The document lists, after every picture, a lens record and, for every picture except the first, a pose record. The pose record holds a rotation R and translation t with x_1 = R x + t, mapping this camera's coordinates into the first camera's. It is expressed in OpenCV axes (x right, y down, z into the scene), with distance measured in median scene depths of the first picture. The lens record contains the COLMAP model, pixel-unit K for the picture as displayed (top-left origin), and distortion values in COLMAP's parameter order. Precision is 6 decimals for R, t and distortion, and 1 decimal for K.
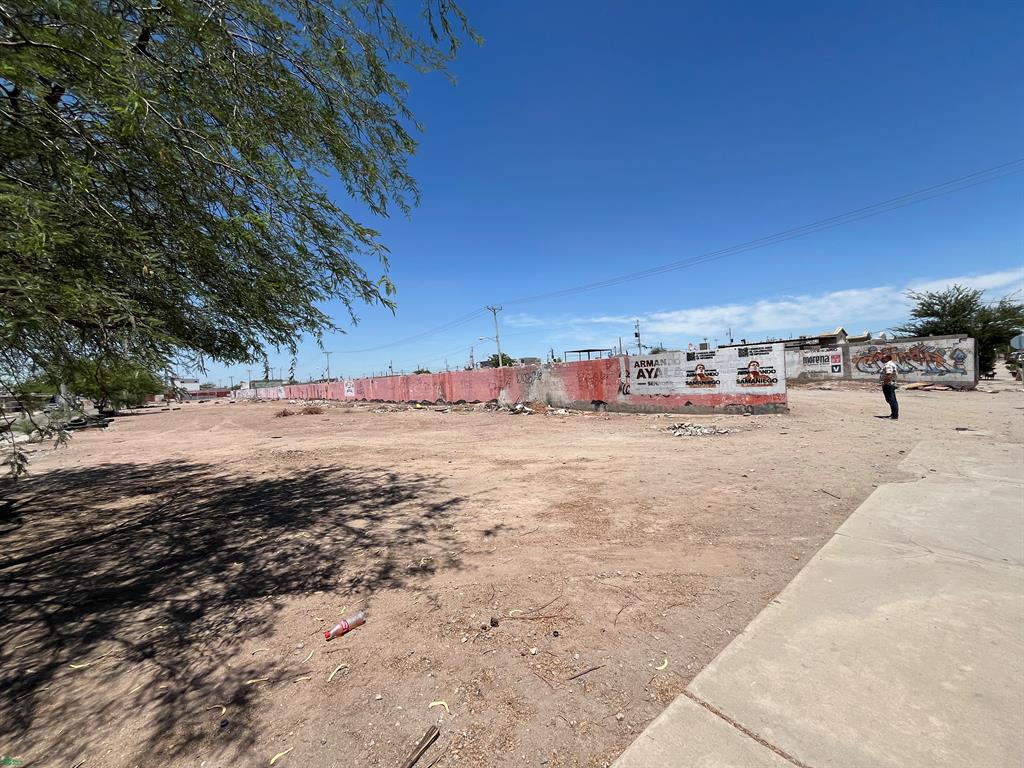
lens RADIAL K [[414.1, 0, 514.6], [0, 414.1, 380.0], [0, 0, 1]] dist [-0.003206, 0.000289]
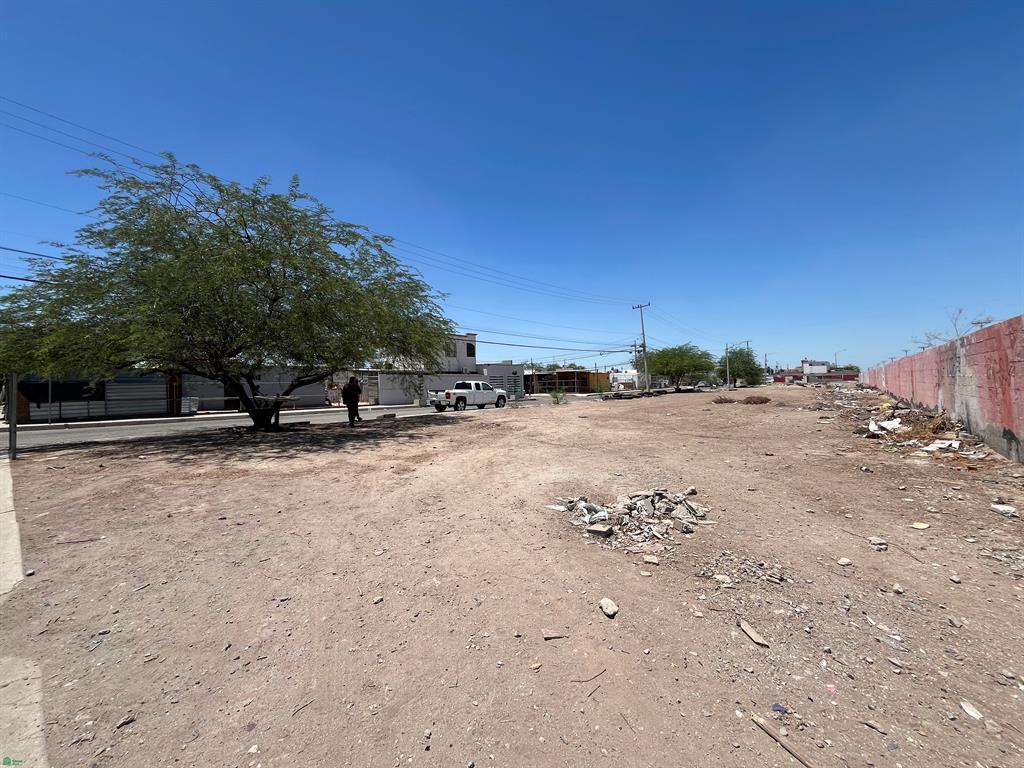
lens RADIAL K [[414.1, 0, 514.7], [0, 414.1, 384.0], [0, 0, 1]] dist [-0.003206, 0.000289]
pose [[0.190178, 0.045406, -0.980699, 0.545060], [0.008167, 0.998822, 0.047829, -0.016993], [0.981716, -0.017106, 0.189583, 0.546330]]
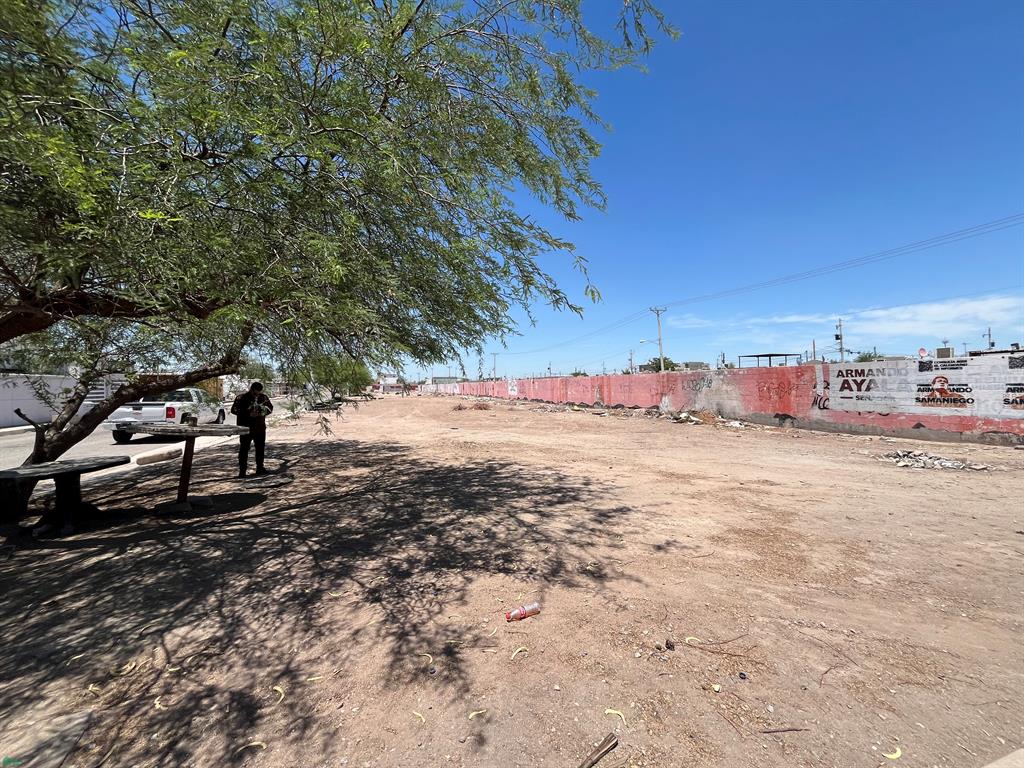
lens RADIAL K [[414.1, 0, 515.1], [0, 414.1, 383.4], [0, 0, 1]] dist [-0.003206, 0.000289]
pose [[0.931218, 0.038184, -0.362456, -0.009947], [-0.037327, 0.999259, 0.009370, -0.002419], [0.362545, 0.004804, 0.931954, -0.003980]]
